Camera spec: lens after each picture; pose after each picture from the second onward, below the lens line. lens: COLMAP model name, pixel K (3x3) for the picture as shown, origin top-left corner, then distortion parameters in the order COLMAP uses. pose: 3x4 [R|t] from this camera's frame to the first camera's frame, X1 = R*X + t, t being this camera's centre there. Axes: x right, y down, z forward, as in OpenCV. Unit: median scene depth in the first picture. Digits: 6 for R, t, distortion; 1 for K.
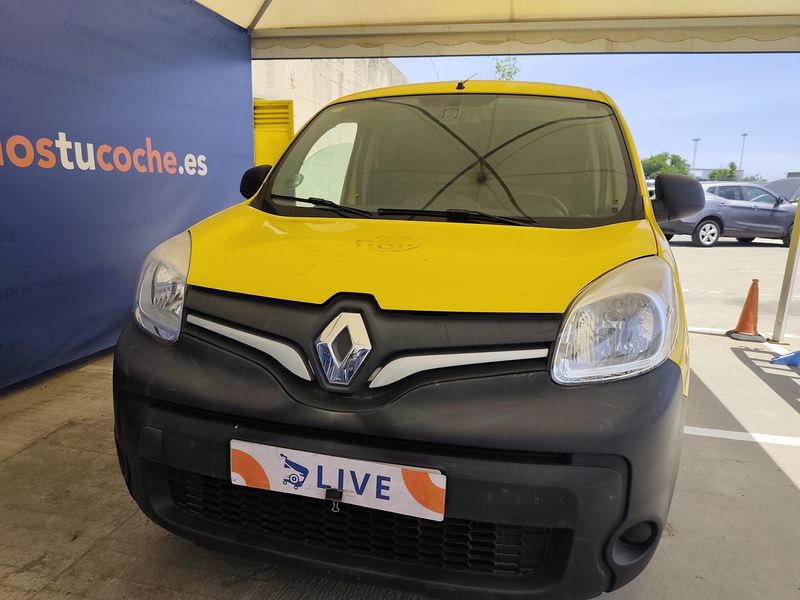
lens RADIAL K [[551.9, 0, 401.9], [0, 551.9, 303.4], [0, 0, 1]] dist [0.041694, -0.063427]
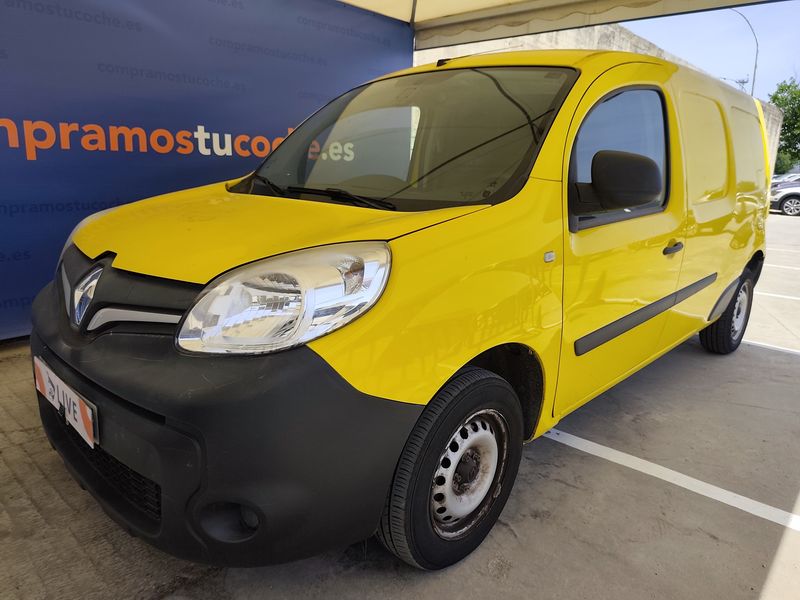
lens RADIAL K [[551.9, 0, 401.9], [0, 551.9, 303.4], [0, 0, 1]] dist [0.041694, -0.063427]
pose [[0.866938, 0.122044, -0.483244, 0.424912], [-0.112899, 0.992441, 0.048103, -0.014782], [0.485462, 0.012856, 0.874163, 0.105344]]
